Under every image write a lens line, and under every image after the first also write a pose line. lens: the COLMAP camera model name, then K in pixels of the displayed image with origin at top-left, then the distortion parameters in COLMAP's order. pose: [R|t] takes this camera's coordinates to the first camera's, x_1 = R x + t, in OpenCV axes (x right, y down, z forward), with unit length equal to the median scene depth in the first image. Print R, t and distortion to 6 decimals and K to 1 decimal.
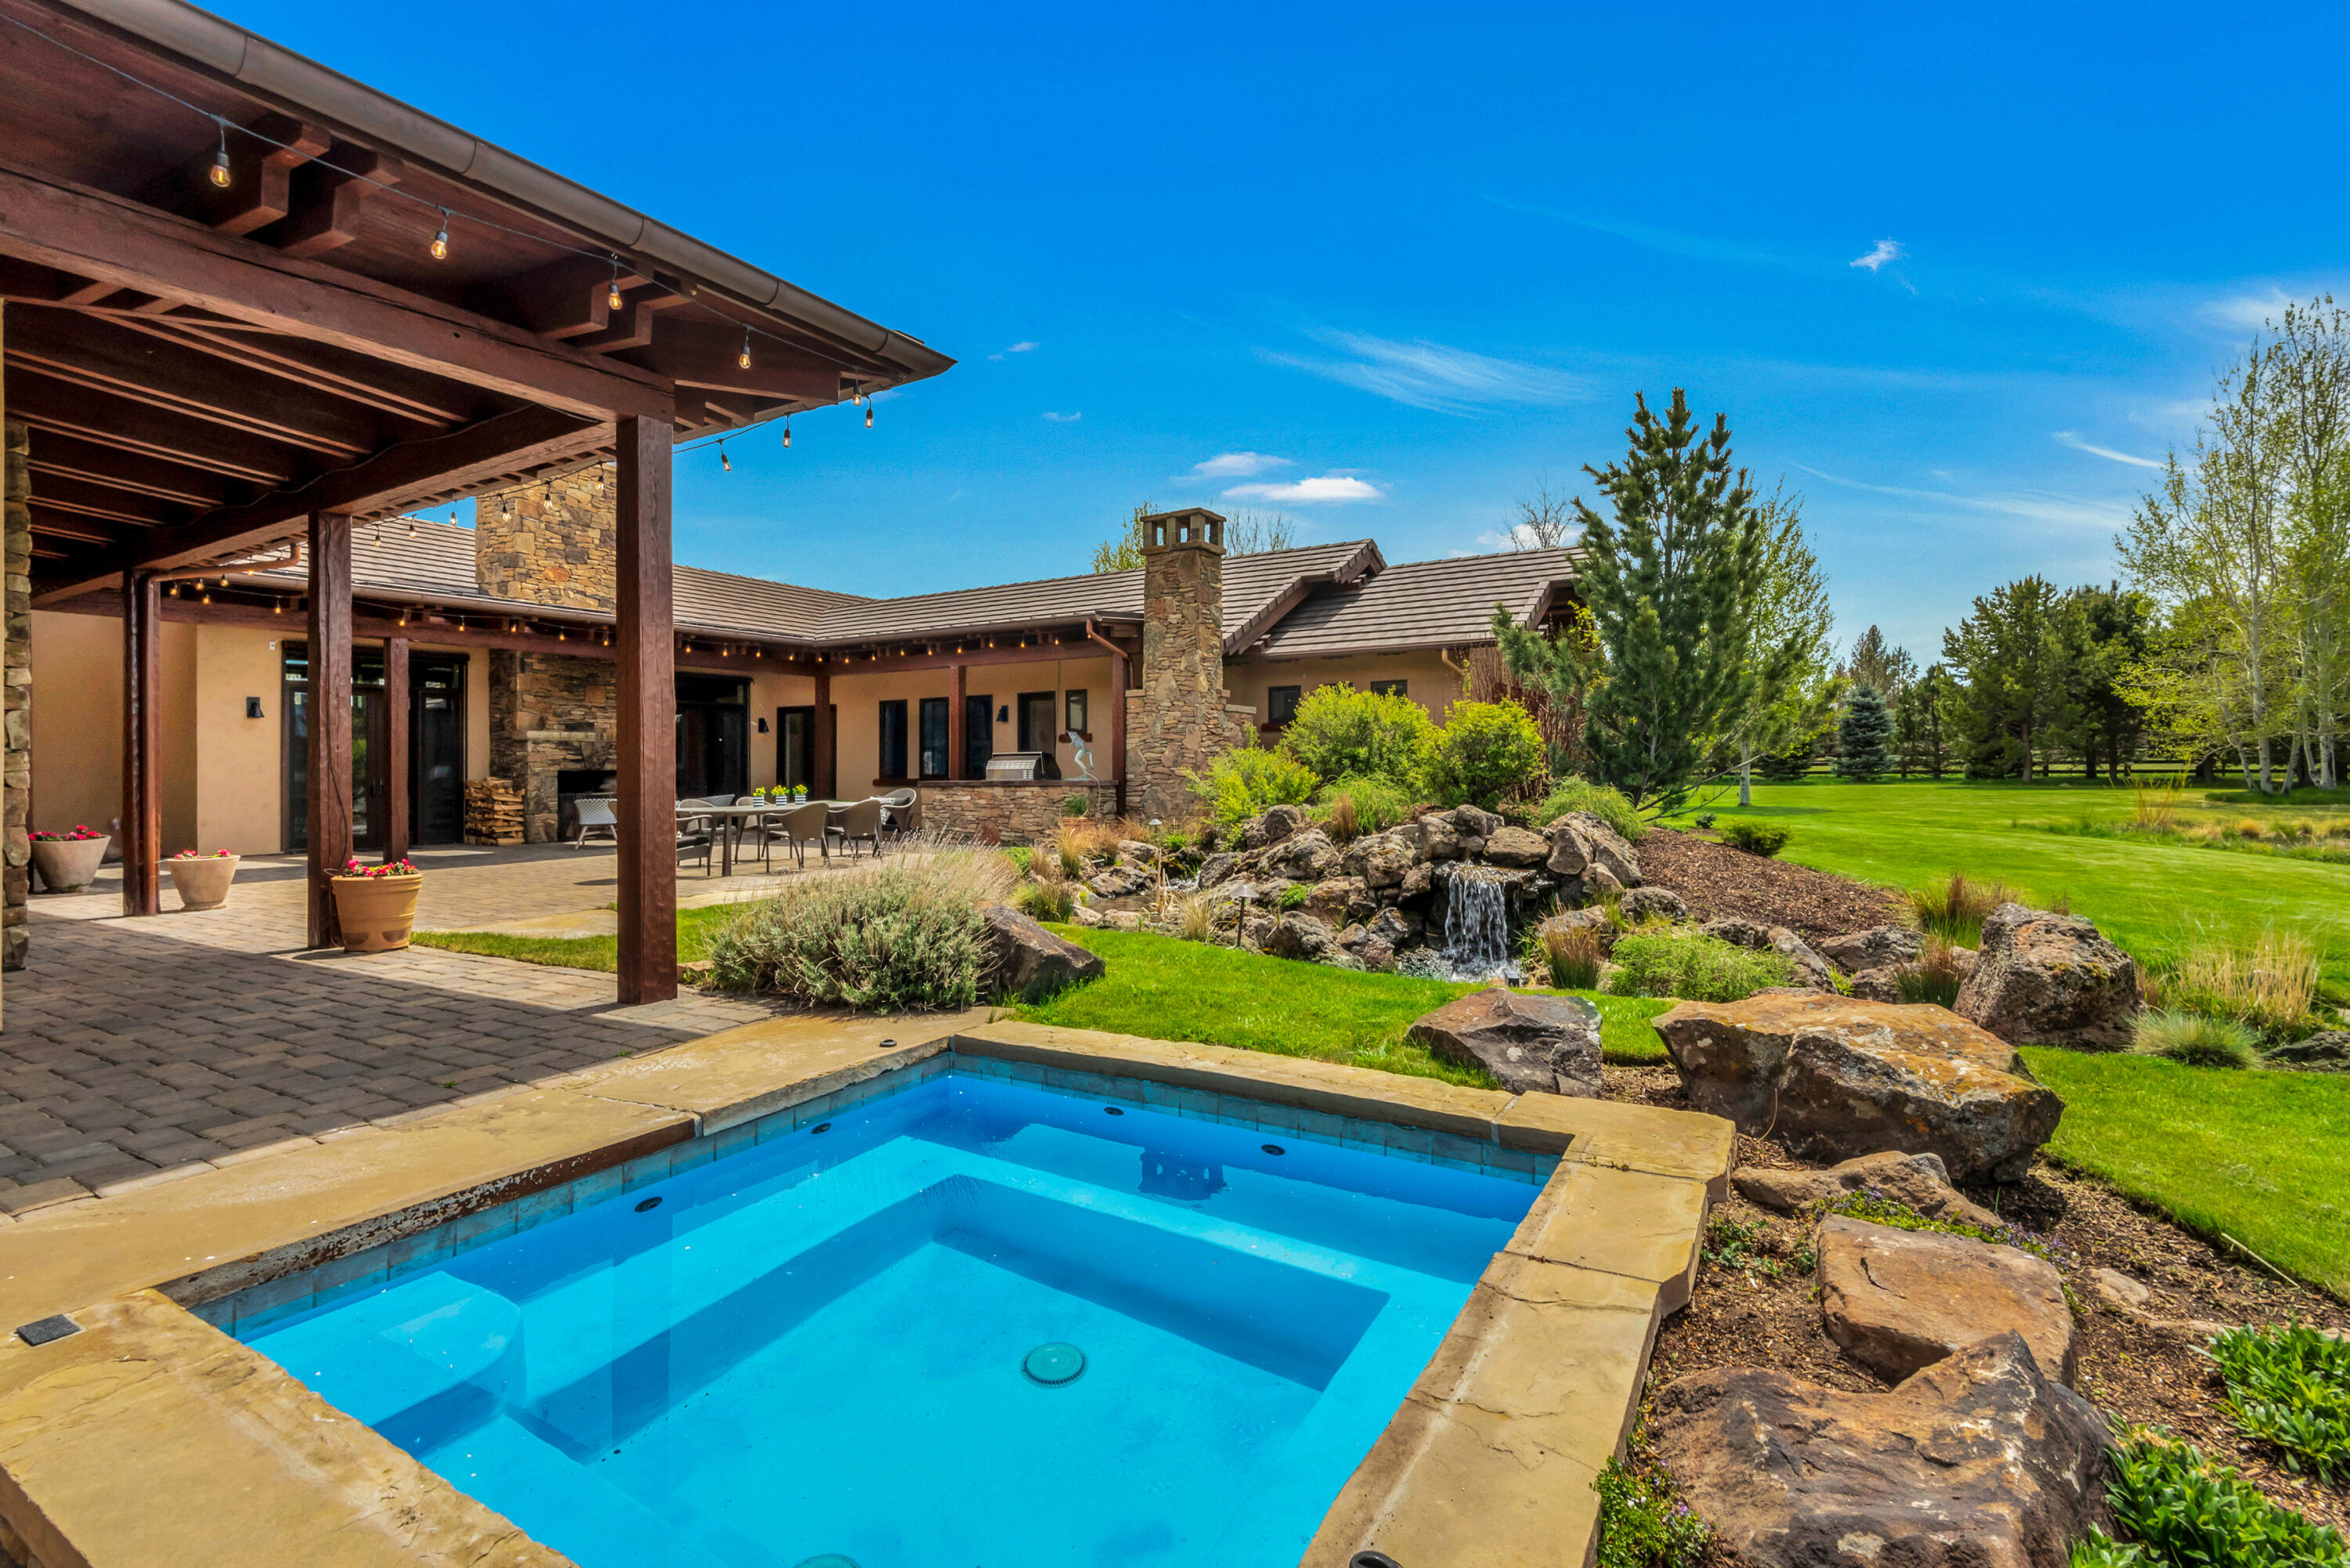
lens RADIAL K [[1070.5, 0, 1159.4], [0, 1070.5, 773.3], [0, 0, 1]] dist [0.008745, -0.002286]
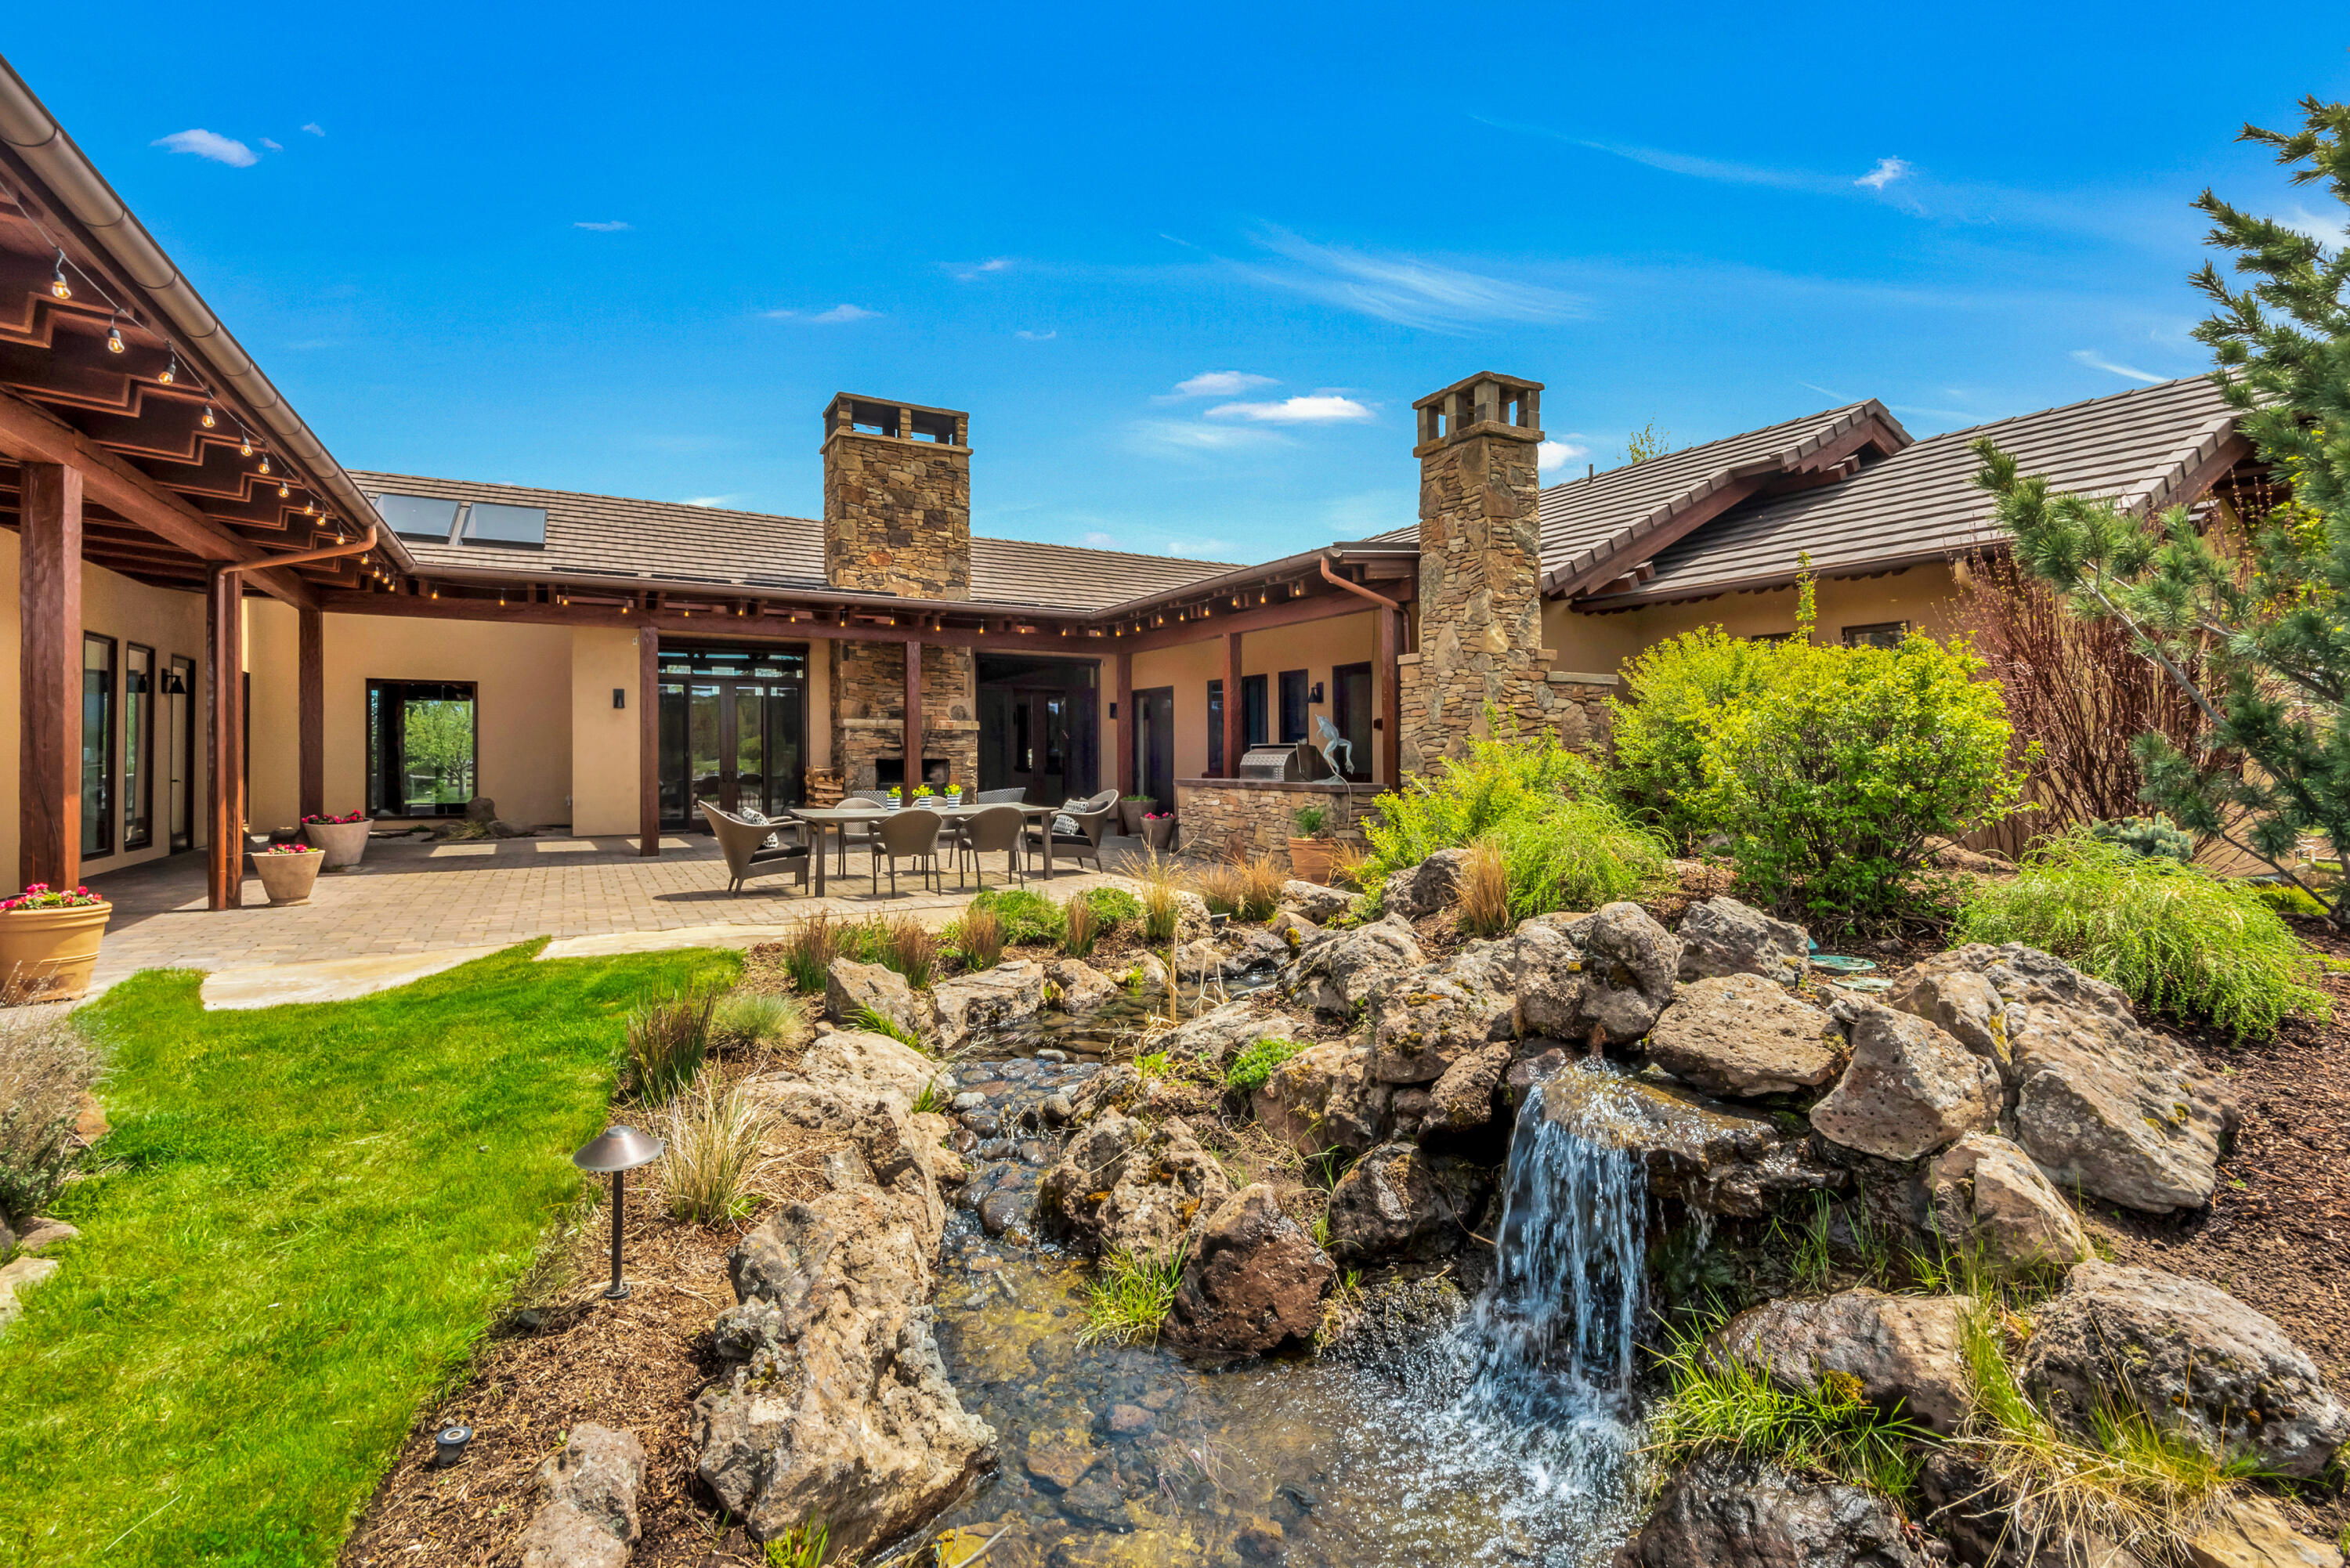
lens RADIAL K [[1070.5, 0, 1186.0], [0, 1070.5, 759.2], [0, 0, 1]] dist [0.008745, -0.002286]
pose [[0.876460, 0.011161, -0.481345, 0.185040], [-0.009501, 0.999938, 0.005887, -0.012928], [0.481381, -0.000587, 0.876511, 0.324540]]
